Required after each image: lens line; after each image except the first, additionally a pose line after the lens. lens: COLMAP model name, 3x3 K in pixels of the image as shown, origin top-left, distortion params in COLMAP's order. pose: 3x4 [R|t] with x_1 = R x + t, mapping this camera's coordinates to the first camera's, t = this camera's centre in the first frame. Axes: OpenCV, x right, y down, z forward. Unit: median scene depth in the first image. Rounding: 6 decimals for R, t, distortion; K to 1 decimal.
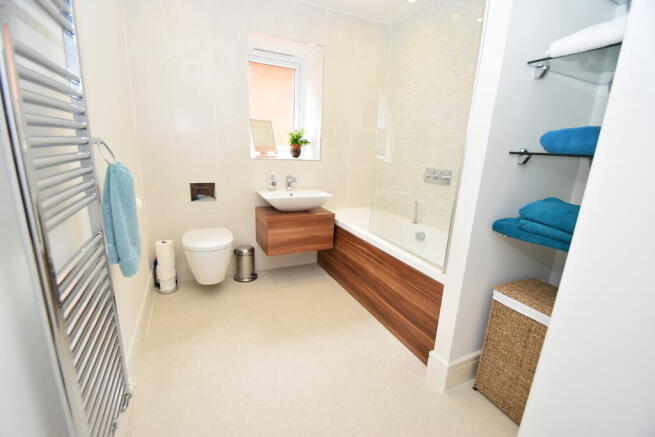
lens RADIAL K [[280.7, 0, 324.5], [0, 280.7, 220.4], [0, 0, 1]] dist [-0.001428, -0.000567]
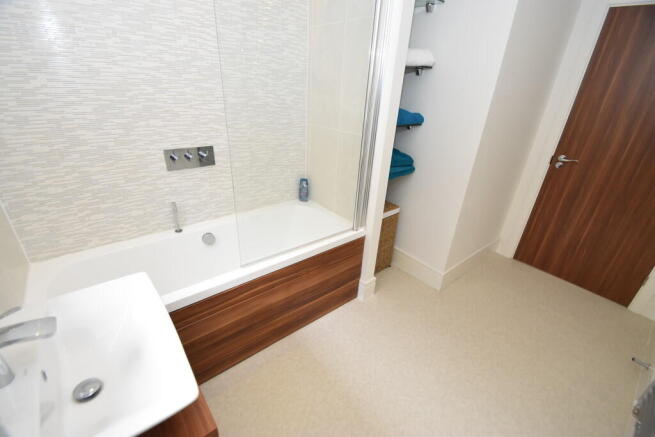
lens RADIAL K [[285.3, 0, 331.3], [0, 285.3, 217.0], [0, 0, 1]] dist [-0.000773, -0.000231]
pose [[-0.235798, -0.470296, 0.850424, -0.430860], [0.189900, 0.835931, 0.514934, -0.386557], [-0.953067, 0.282916, -0.107802, 0.899254]]
